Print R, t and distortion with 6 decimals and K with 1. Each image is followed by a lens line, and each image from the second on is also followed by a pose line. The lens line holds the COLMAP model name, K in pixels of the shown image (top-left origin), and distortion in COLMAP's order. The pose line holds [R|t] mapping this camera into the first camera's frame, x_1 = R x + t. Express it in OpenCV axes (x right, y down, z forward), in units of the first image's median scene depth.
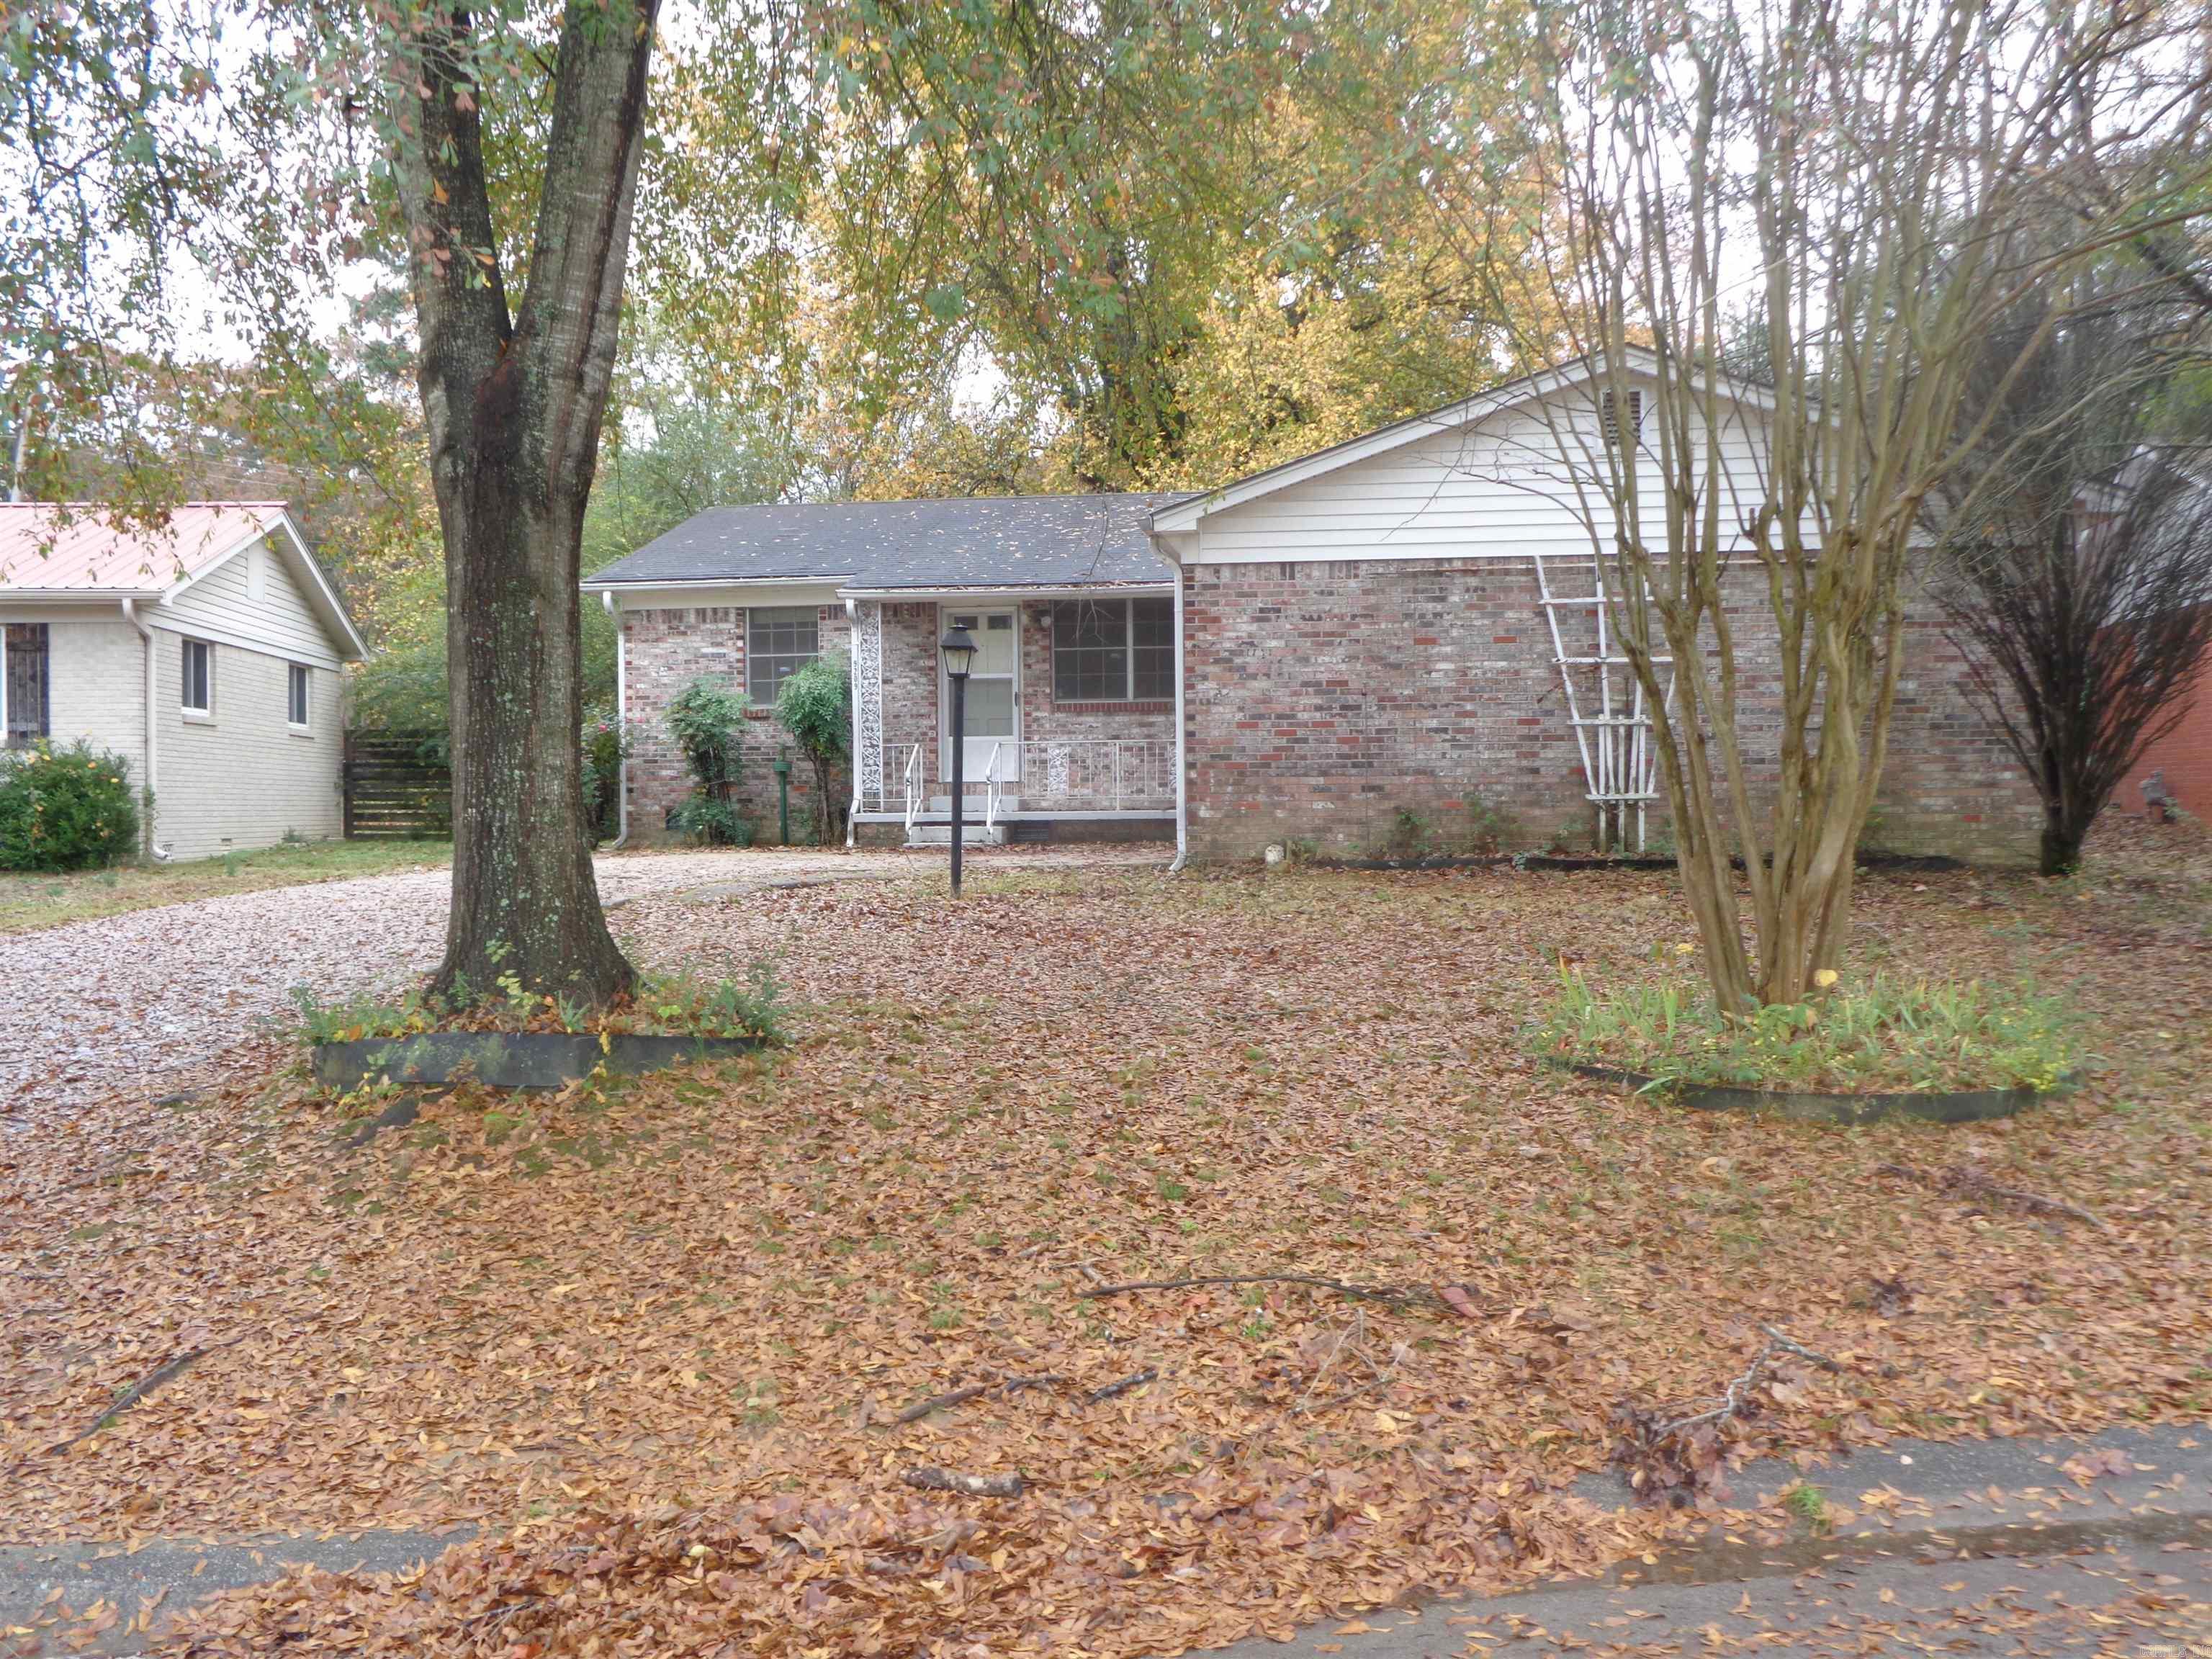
lens RADIAL K [[2113.9, 0, 1093.9], [0, 2113.9, 809.0], [0, 0, 1]] dist [-0.013453, 0.000000]
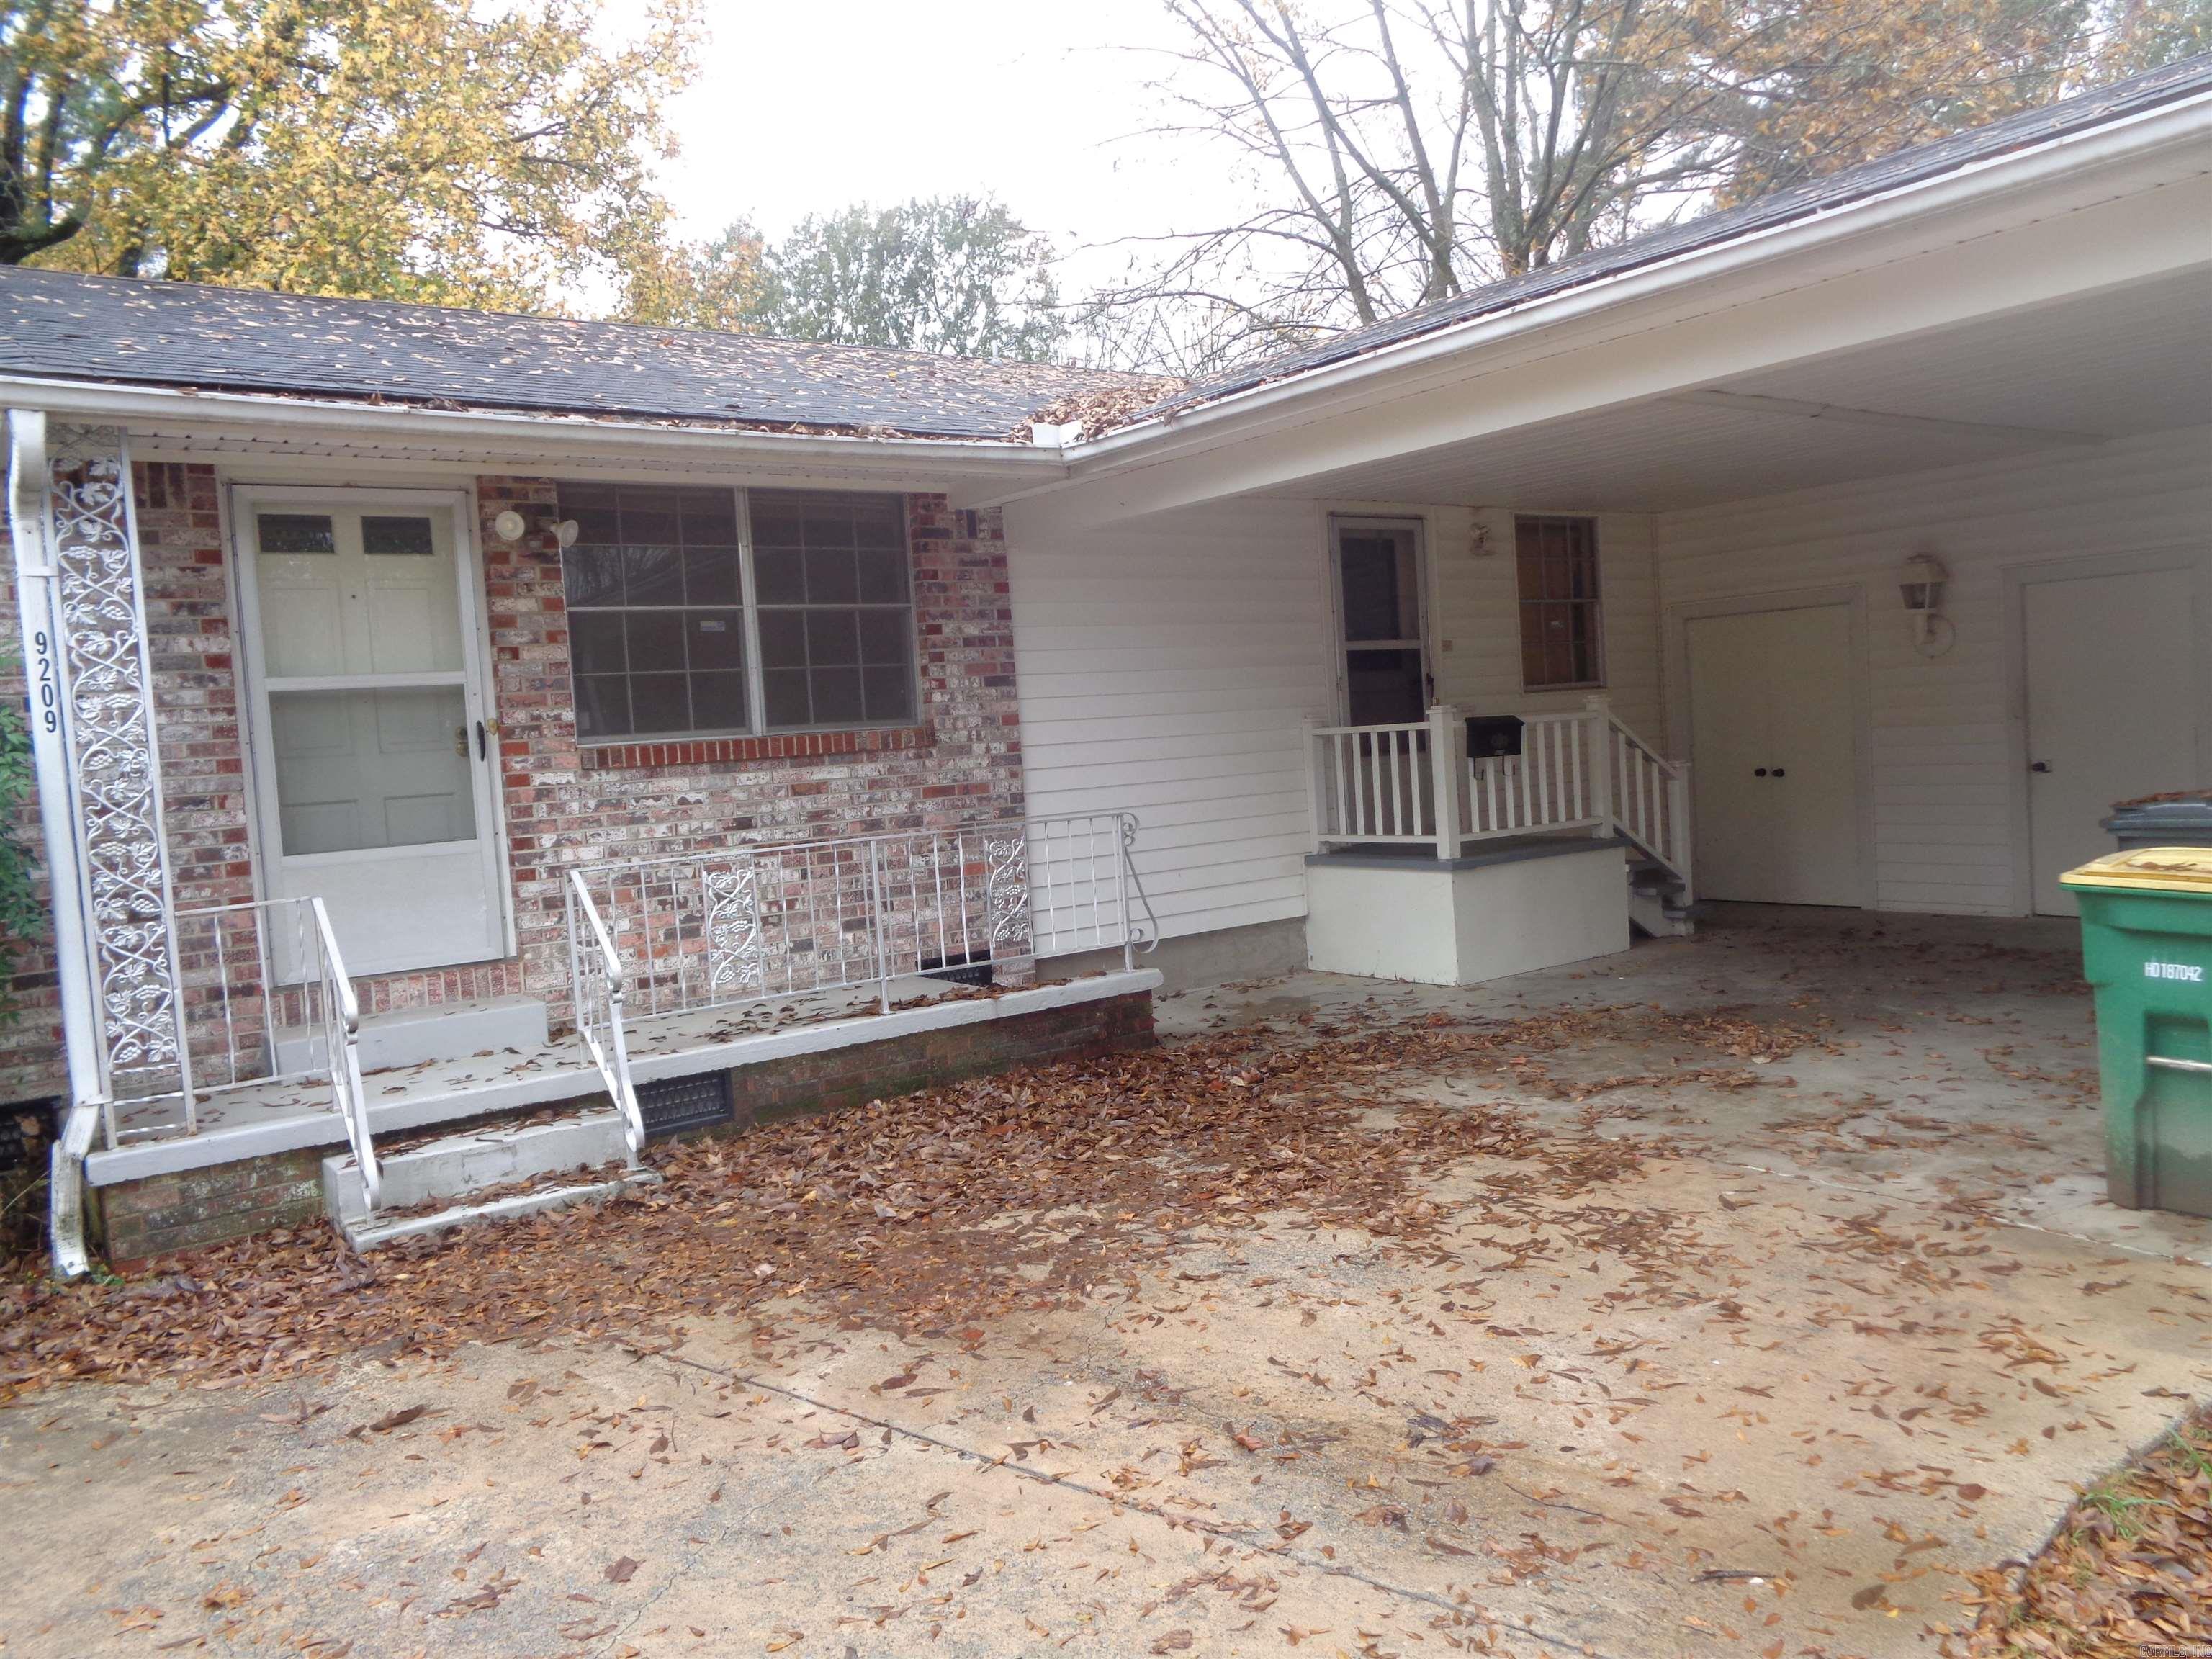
lens RADIAL K [[1667.6, 0, 1105.6], [0, 1667.6, 810.3], [0, 0, 1]] dist [-0.012586, 0.023219]
pose [[0.707348, -0.069904, 0.703400, -0.228425], [0.060675, 0.997430, 0.038108, -0.060701], [-0.704256, 0.015723, 0.709771, 0.973829]]
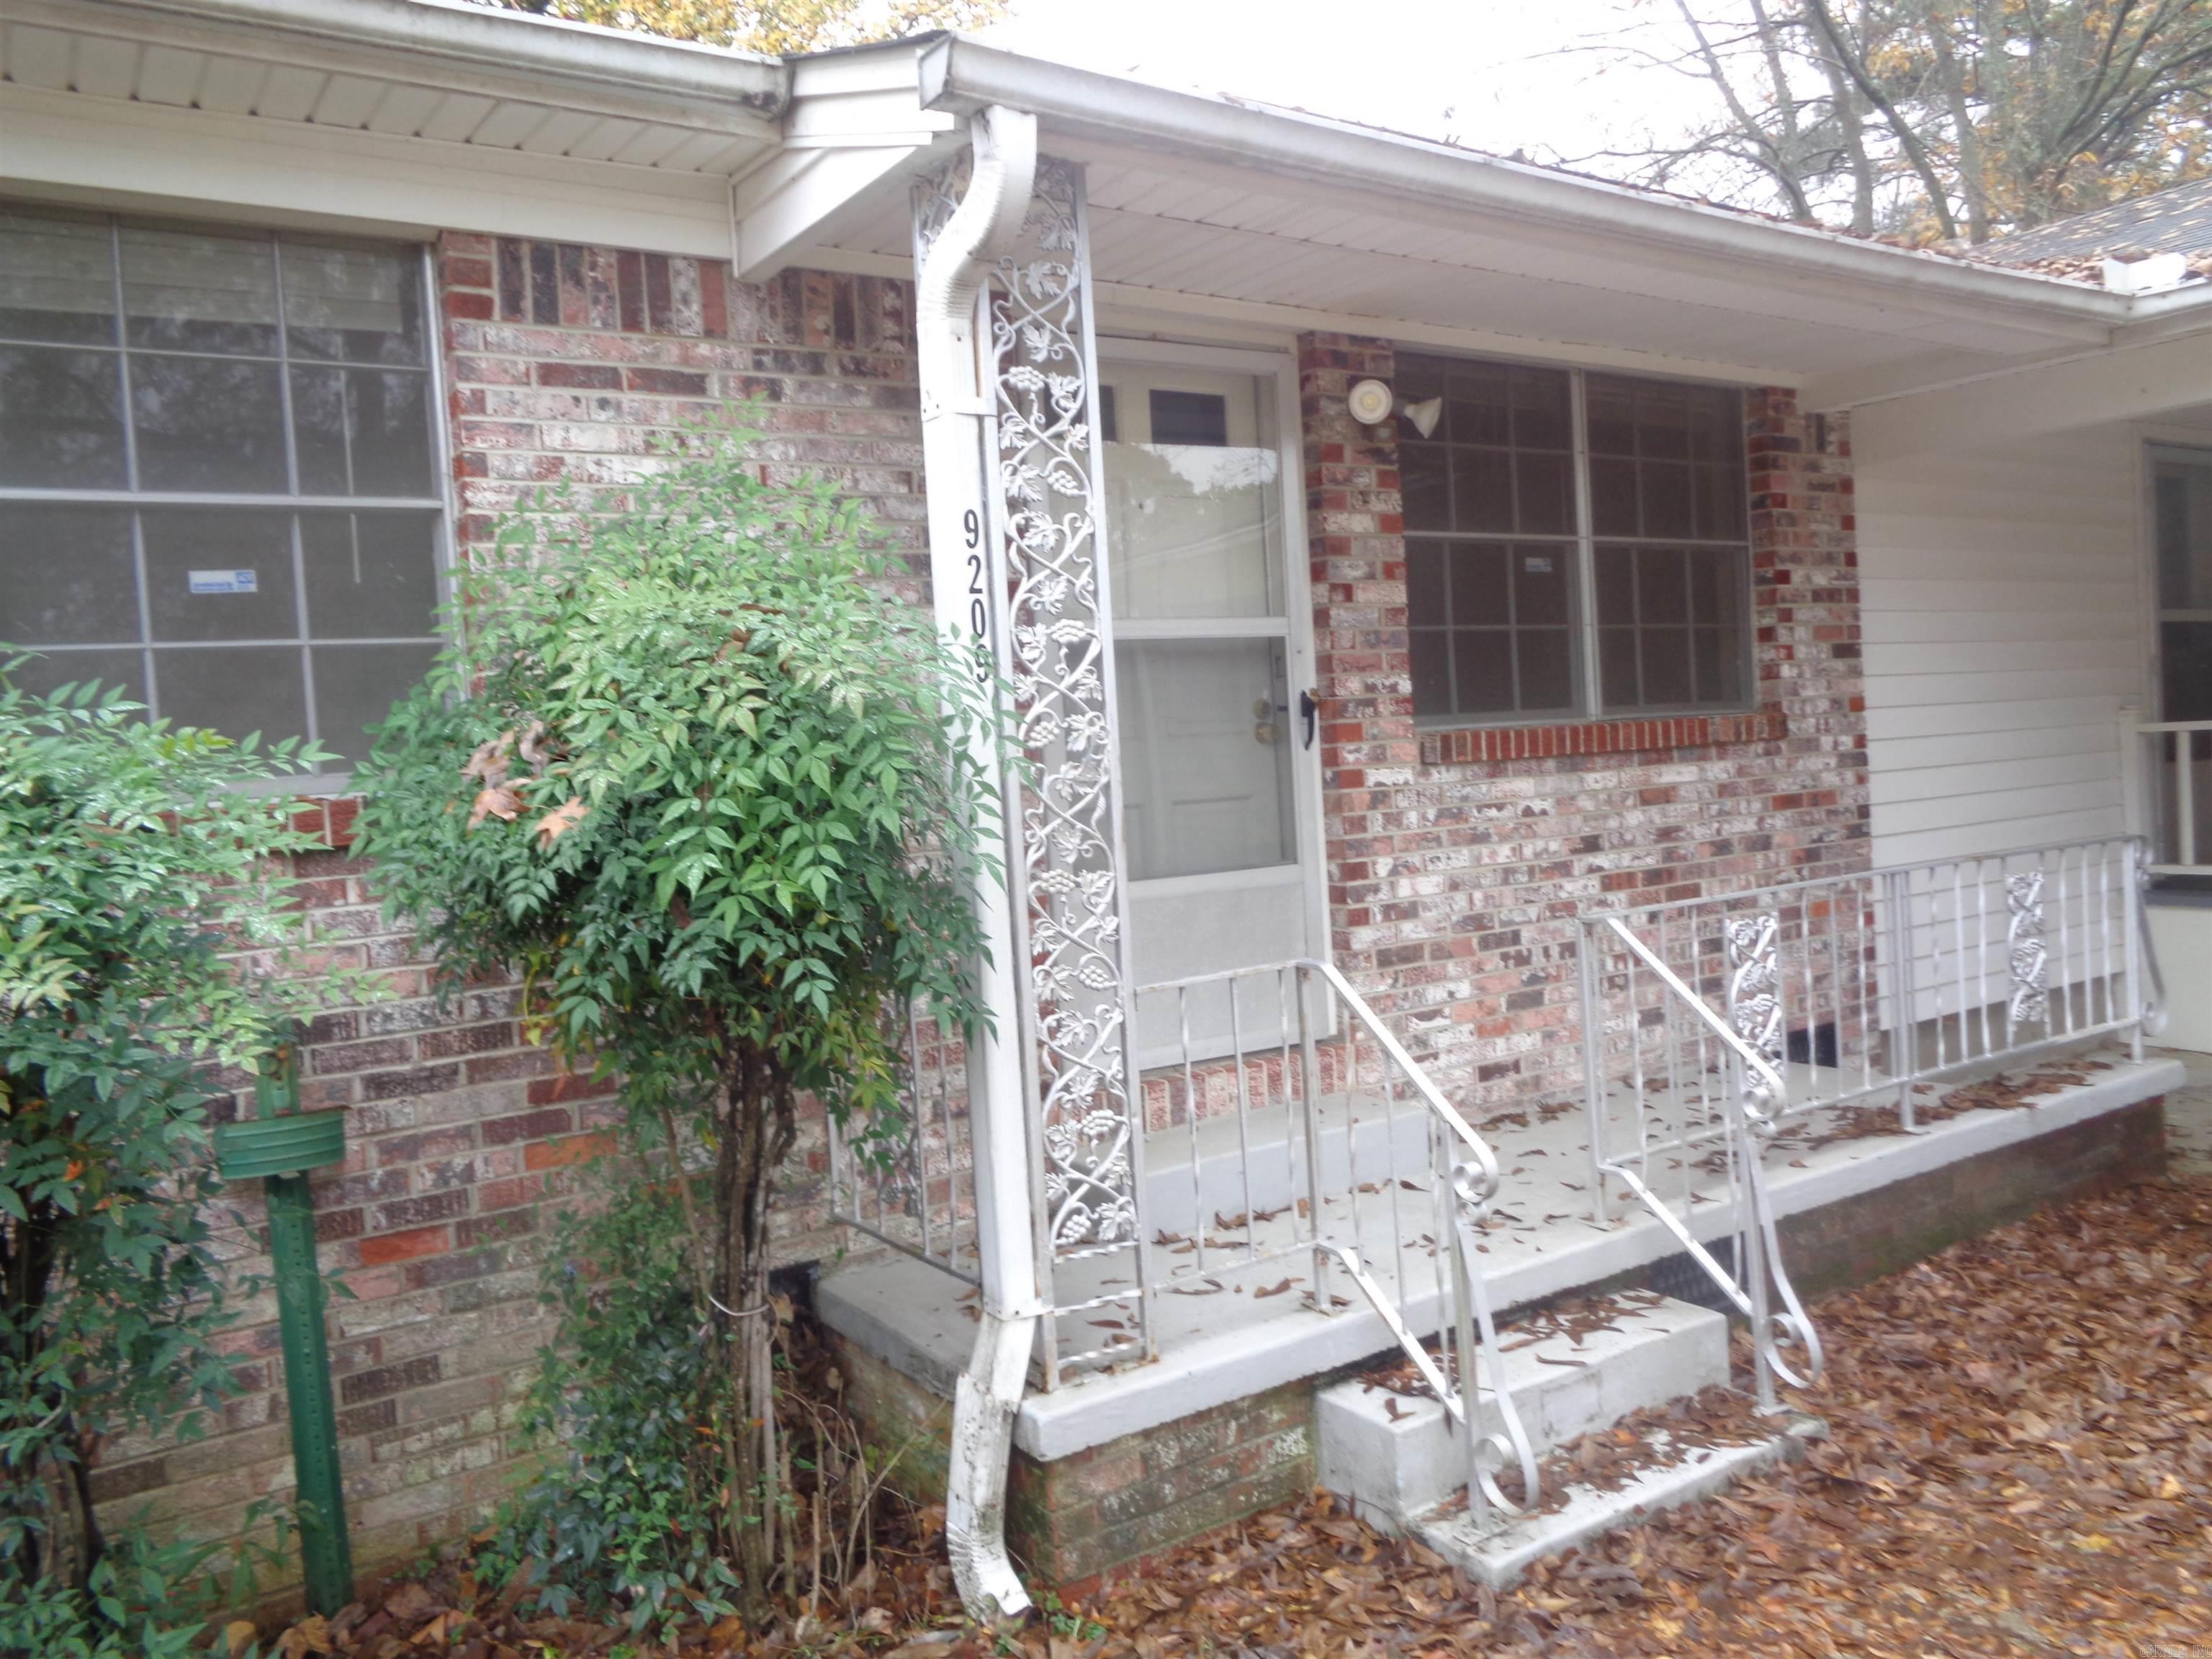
lens RADIAL K [[1667.6, 0, 1113.5], [0, 1667.6, 813.4], [0, 0, 1]] dist [-0.012586, 0.023219]
pose [[0.740683, -0.057526, 0.669387, -0.259406], [0.051115, 0.998265, 0.029230, -0.065461], [-0.669907, 0.012566, 0.742338, 1.183925]]
